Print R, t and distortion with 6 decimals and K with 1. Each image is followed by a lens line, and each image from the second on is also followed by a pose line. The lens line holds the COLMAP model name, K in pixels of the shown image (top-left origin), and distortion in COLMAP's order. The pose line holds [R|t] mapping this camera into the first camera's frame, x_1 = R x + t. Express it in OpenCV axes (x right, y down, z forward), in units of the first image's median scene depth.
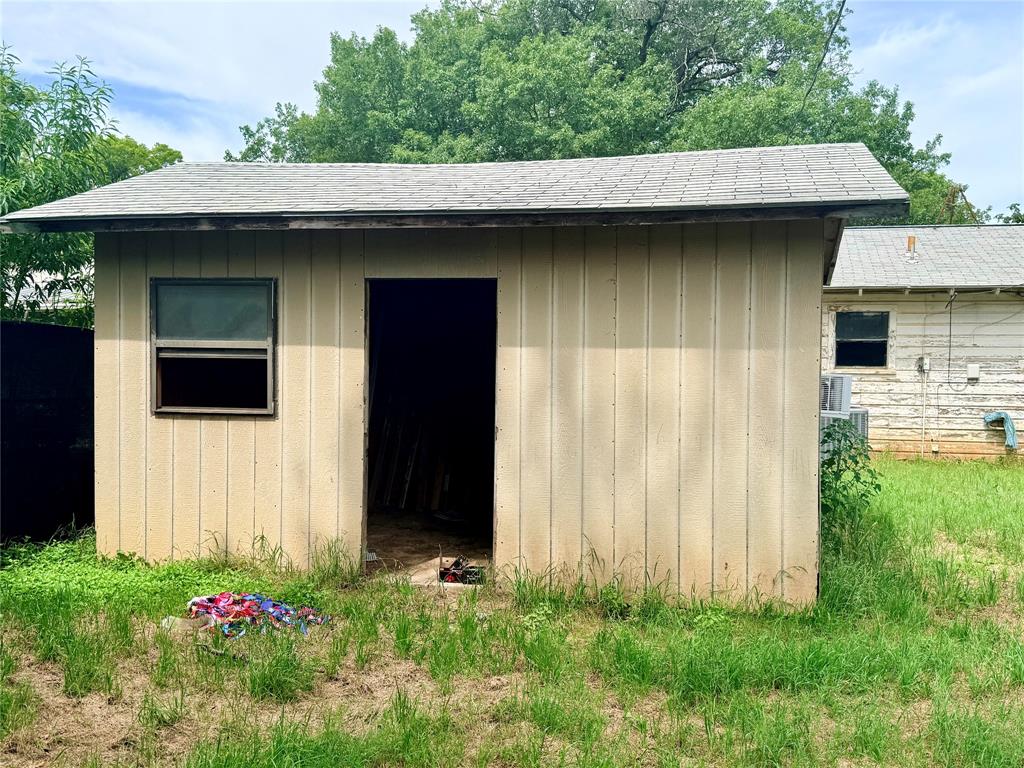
lens RADIAL K [[987.0, 0, 513.0], [0, 987.0, 378.7], [0, 0, 1]] dist [0.069135, 0.000000]
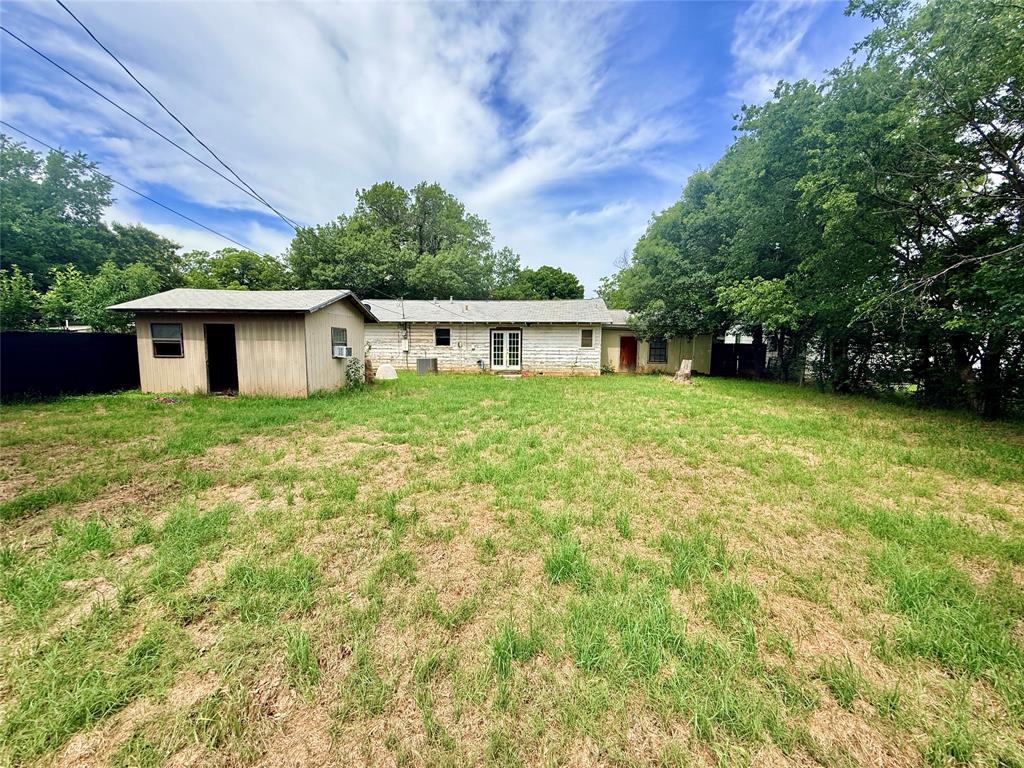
lens RADIAL K [[407.7, 0, 509.6], [0, 407.7, 382.7], [0, 0, 1]] dist [0.001196, 0.000008]
pose [[0.989402, -0.014740, 0.144454, 0.845753], [0.003439, 0.996934, 0.078176, 0.014341], [-0.145163, -0.076851, 0.986419, -0.865388]]
